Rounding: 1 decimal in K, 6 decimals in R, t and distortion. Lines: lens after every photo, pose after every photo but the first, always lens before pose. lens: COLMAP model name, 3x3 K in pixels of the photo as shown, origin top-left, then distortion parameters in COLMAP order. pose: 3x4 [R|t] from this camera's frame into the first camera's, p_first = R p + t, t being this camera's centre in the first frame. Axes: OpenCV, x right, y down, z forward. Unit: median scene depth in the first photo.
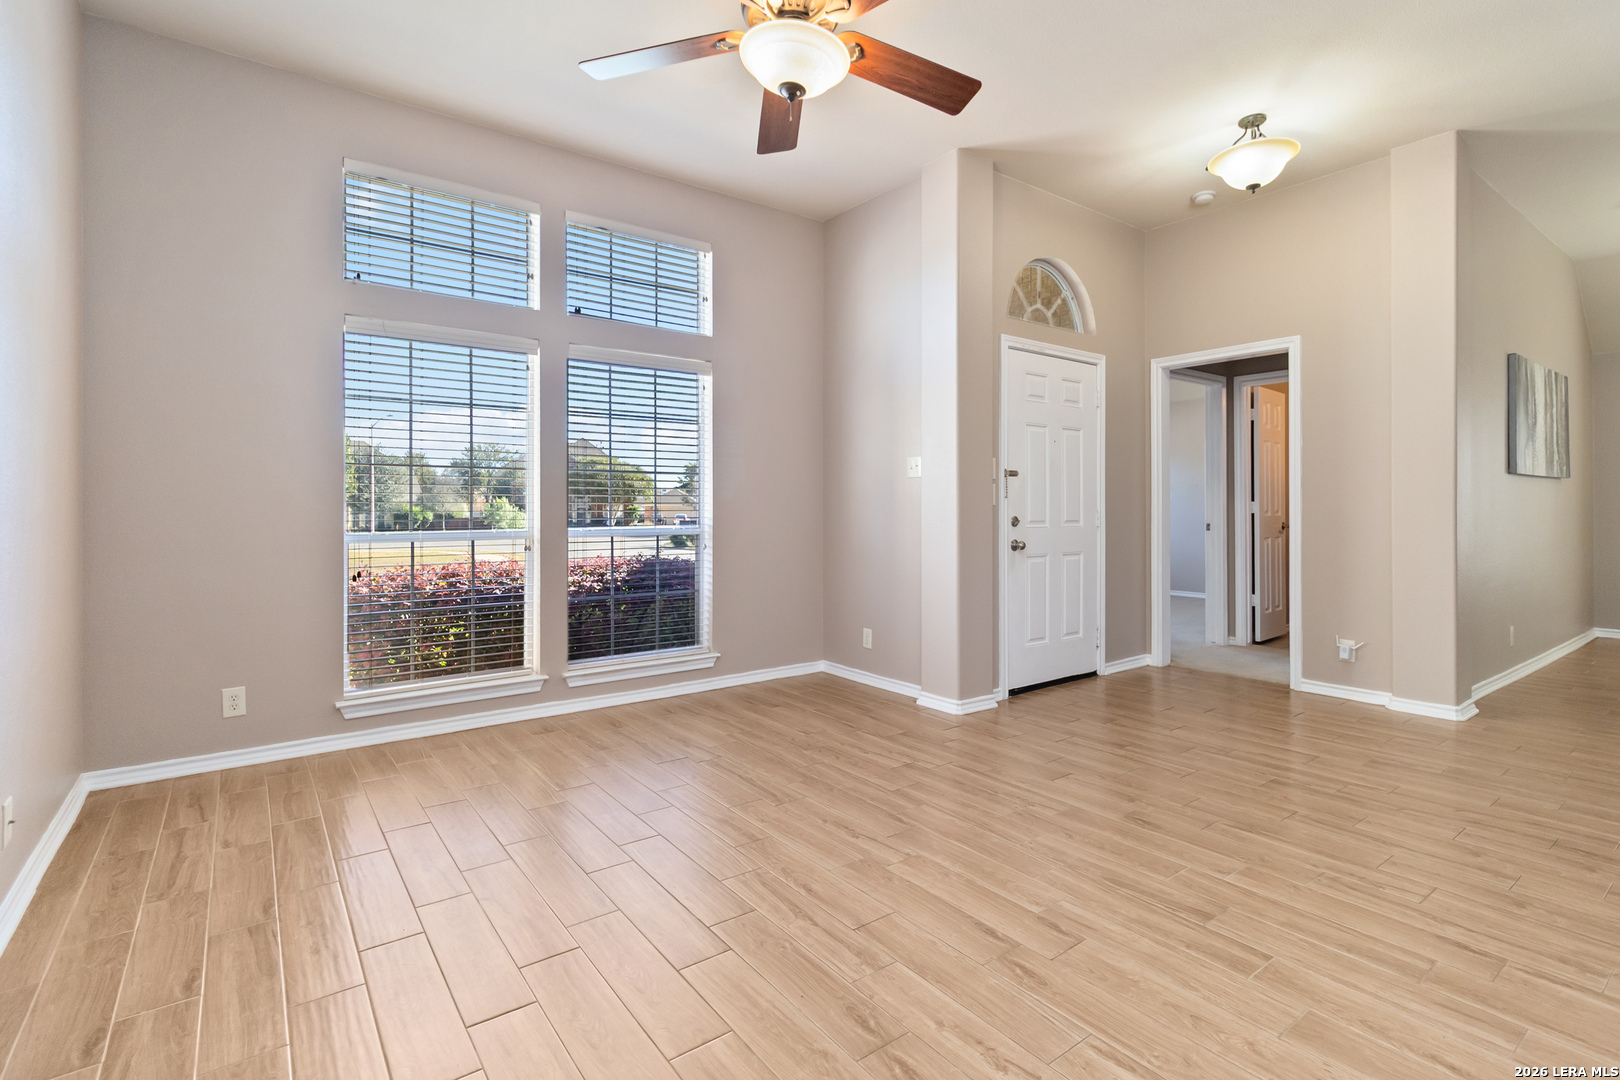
lens RADIAL K [[768.1, 0, 833.1], [0, 768.1, 508.5], [0, 0, 1]] dist [0.005295, 0.000637]
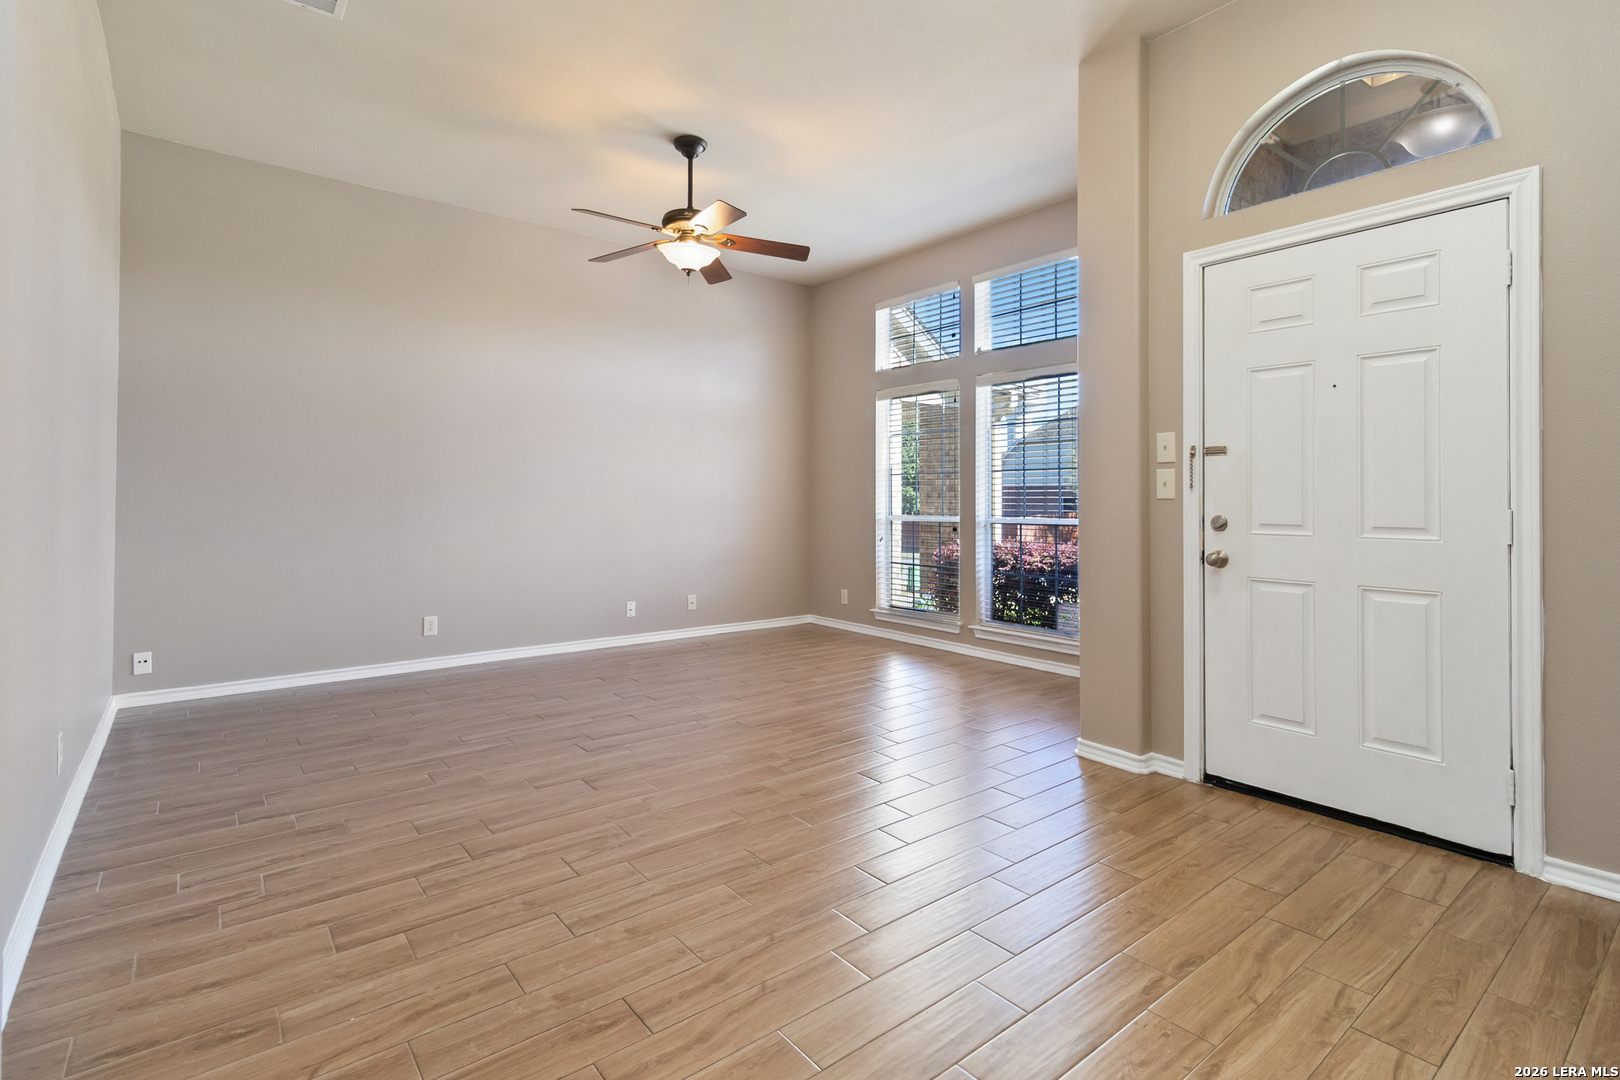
lens RADIAL K [[768.1, 0, 808.6], [0, 768.1, 494.2], [0, 0, 1]] dist [0.005295, 0.000637]
pose [[0.019886, -0.007118, -0.999777, 0.908039], [-0.002914, 0.999970, -0.007177, -0.002570], [0.999798, 0.003056, 0.019864, 0.644218]]
